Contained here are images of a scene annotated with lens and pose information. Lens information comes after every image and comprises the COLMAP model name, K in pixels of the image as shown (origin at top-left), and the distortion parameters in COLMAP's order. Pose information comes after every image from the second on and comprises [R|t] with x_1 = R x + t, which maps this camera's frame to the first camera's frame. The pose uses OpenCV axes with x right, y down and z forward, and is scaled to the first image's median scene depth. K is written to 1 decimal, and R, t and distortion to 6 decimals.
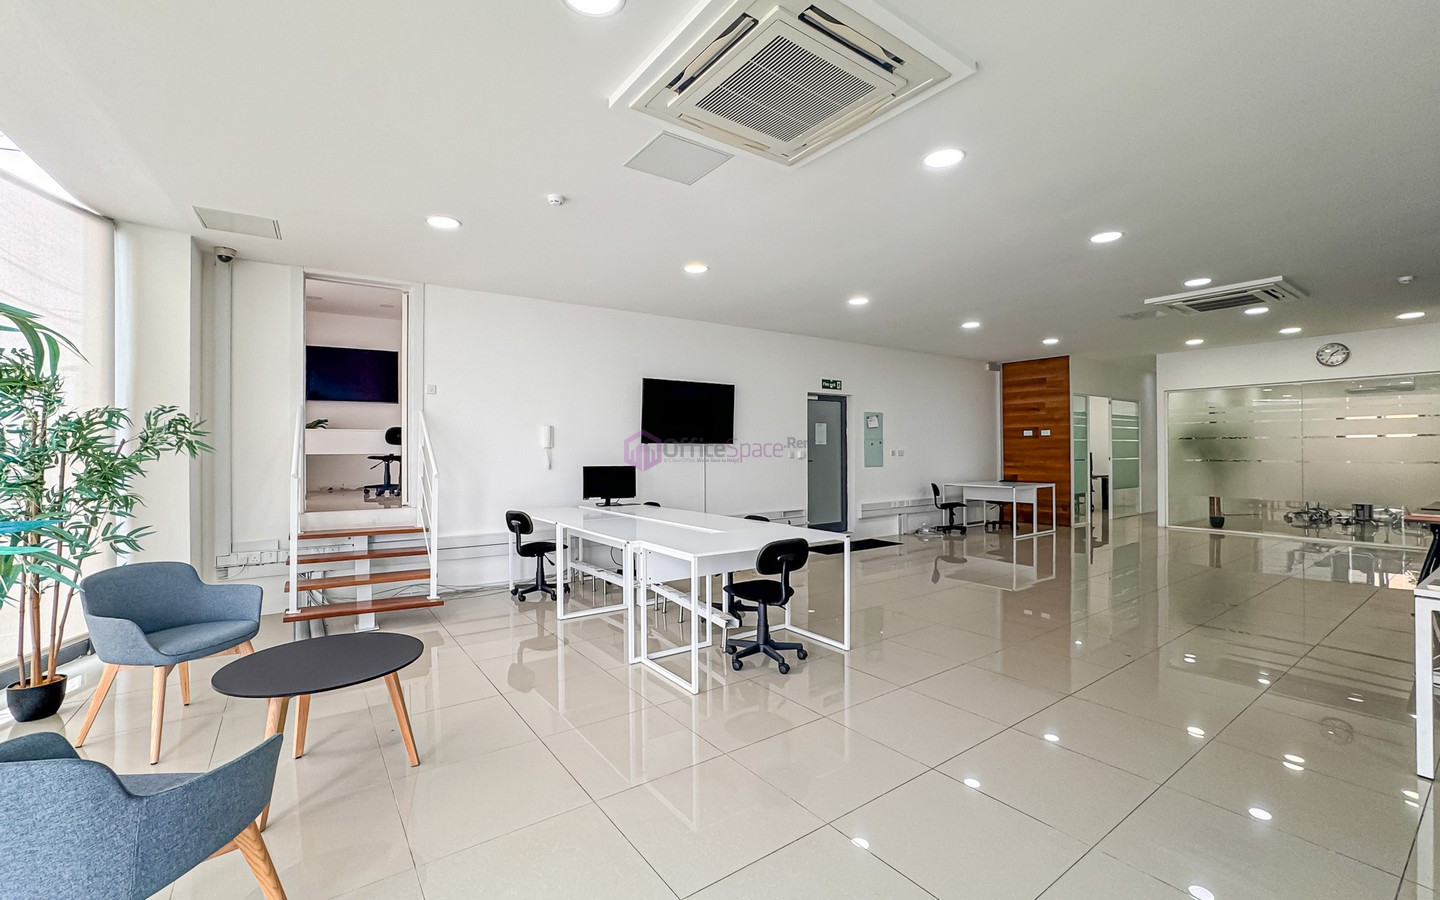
lens RADIAL K [[585.5, 0, 706.8], [0, 585.5, 443.1], [0, 0, 1]] dist [-0.026753, 0.010414]
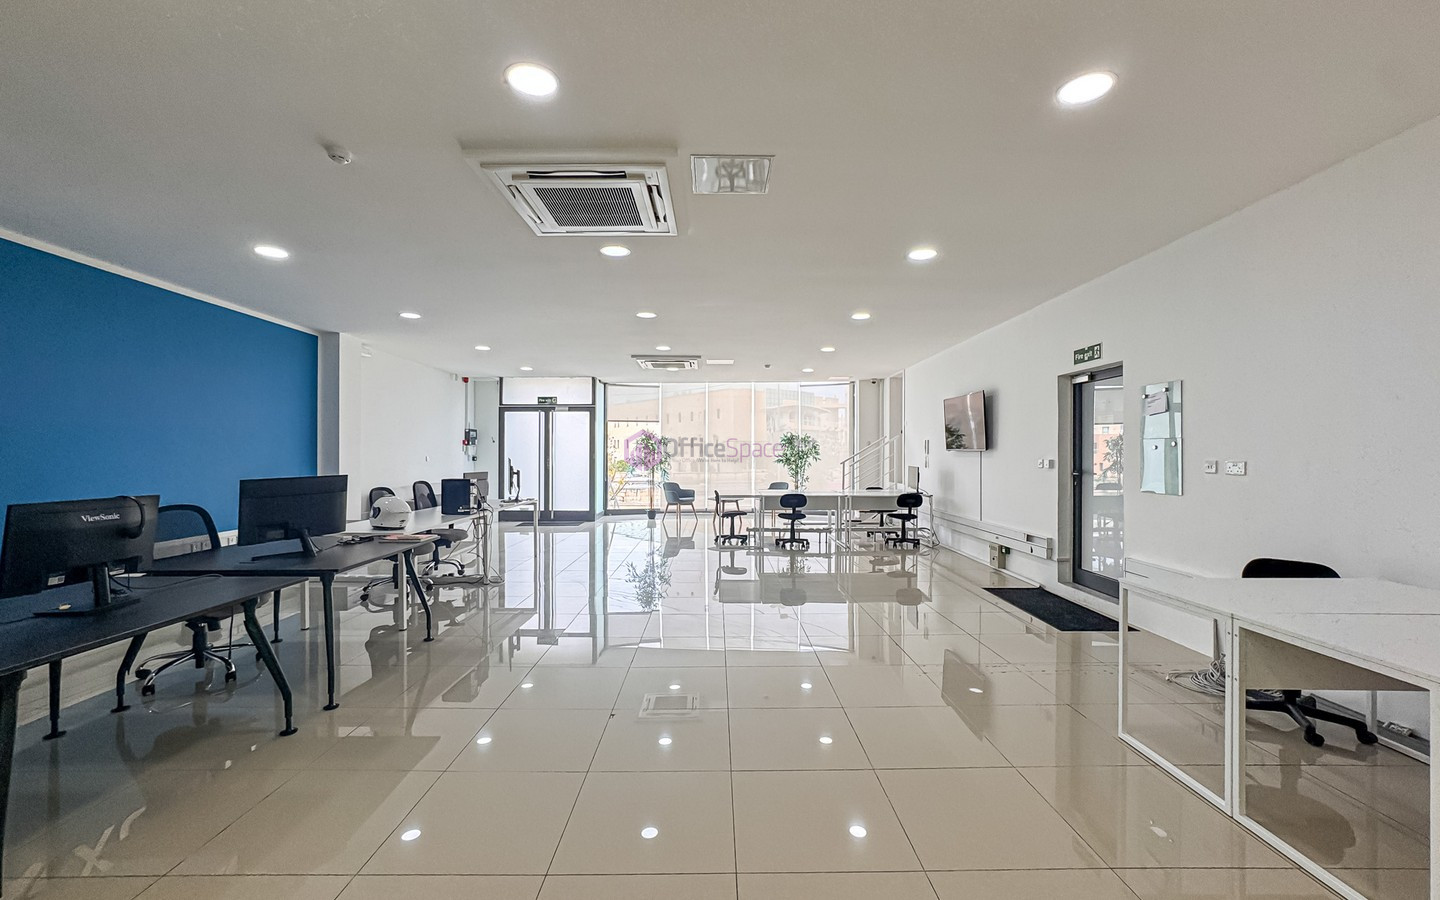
lens RADIAL K [[585.5, 0, 729.6], [0, 585.5, 459.5], [0, 0, 1]] dist [-0.026753, 0.010414]
pose [[-0.556861, 0.008726, -0.830560, 1.177269], [0.003026, 0.999959, 0.008476, 0.008306], [0.830600, 0.002207, -0.556865, 1.277907]]
